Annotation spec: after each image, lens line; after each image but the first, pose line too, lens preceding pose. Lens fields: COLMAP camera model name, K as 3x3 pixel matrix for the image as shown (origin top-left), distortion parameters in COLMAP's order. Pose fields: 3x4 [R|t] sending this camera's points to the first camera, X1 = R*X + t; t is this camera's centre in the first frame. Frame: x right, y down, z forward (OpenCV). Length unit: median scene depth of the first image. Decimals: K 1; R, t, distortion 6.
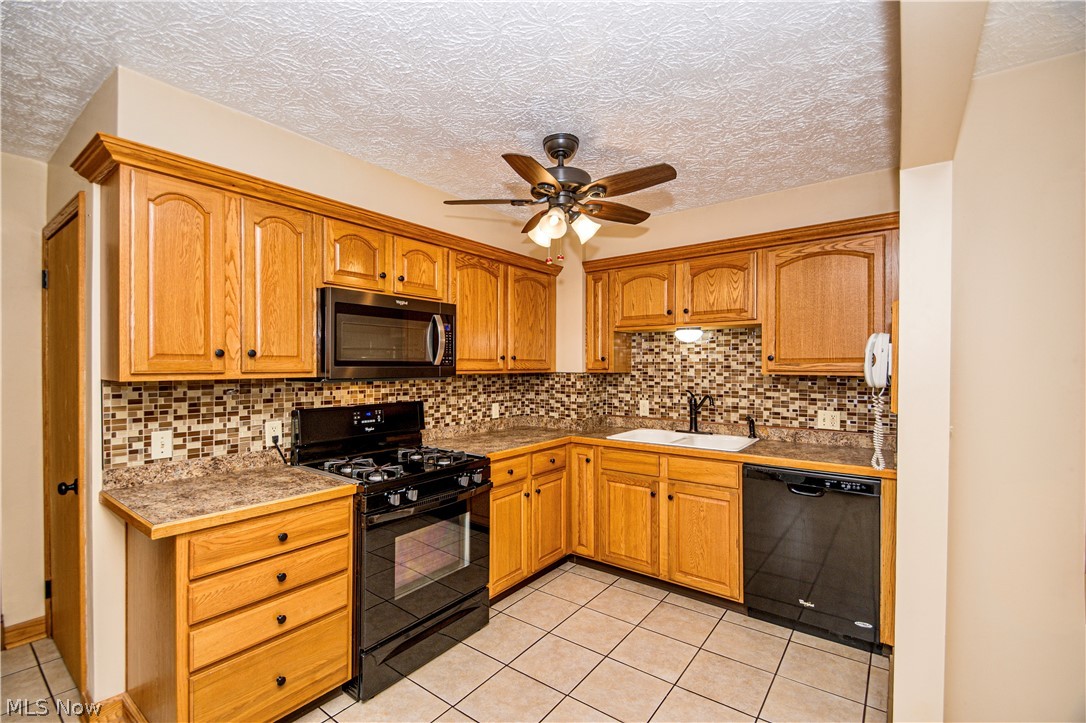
lens RADIAL K [[476.6, 0, 544.6], [0, 476.6, 366.1], [0, 0, 1]] dist [-0.000725, -0.000392]
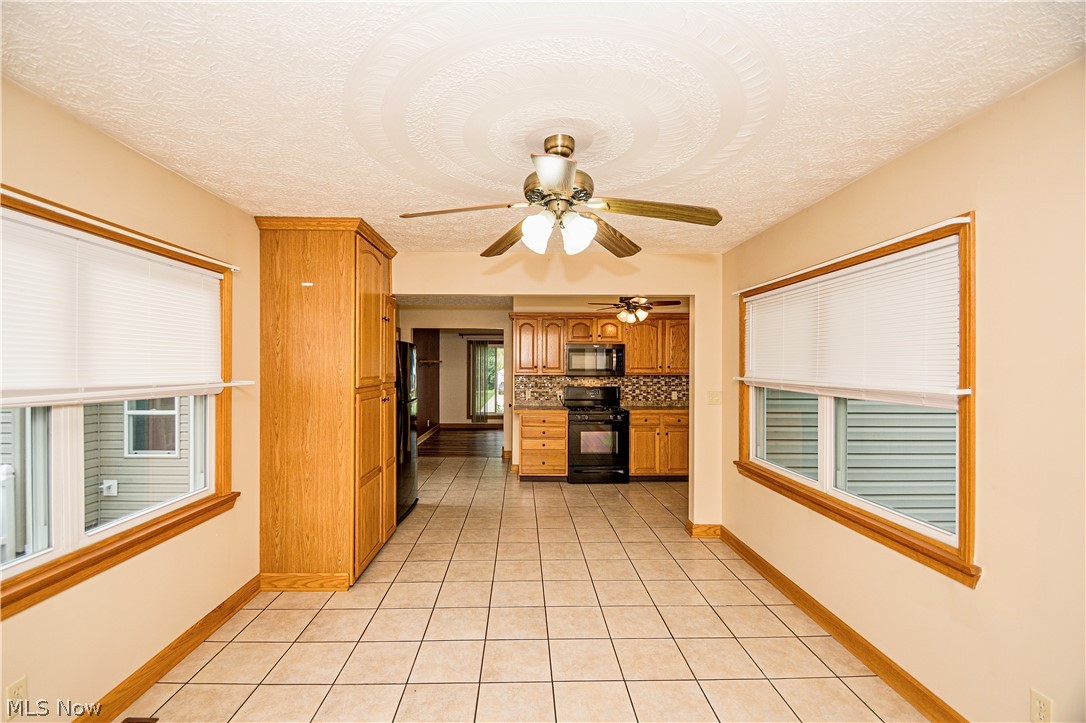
lens RADIAL K [[476.6, 0, 540.3], [0, 476.6, 367.9], [0, 0, 1]] dist [-0.000725, -0.000392]
pose [[0.632191, -0.004601, -0.774799, 1.201190], [-0.002861, 0.999962, -0.008273, 0.004198], [0.774807, 0.007446, 0.632154, -0.682805]]
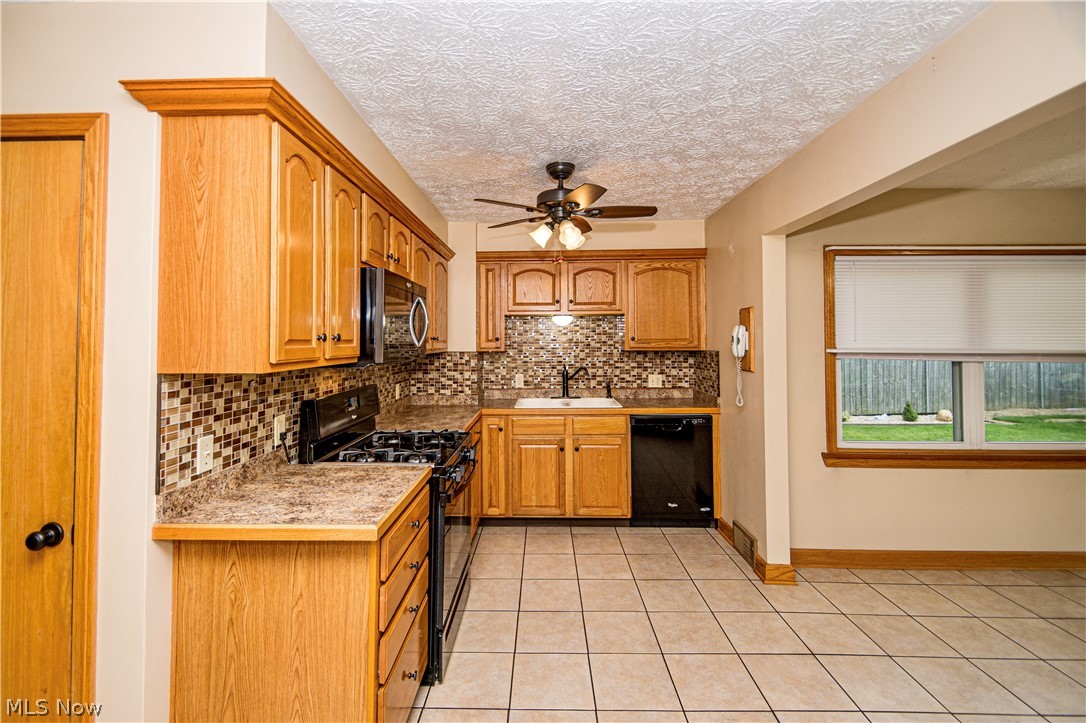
lens RADIAL K [[476.6, 0, 537.2], [0, 476.6, 327.3], [0, 0, 1]] dist [-0.000725, -0.000392]
pose [[0.812762, 0.010666, 0.582498, -0.533616], [0.007854, 0.999541, -0.029262, -0.010803], [-0.582542, 0.028358, 0.812306, 0.024213]]
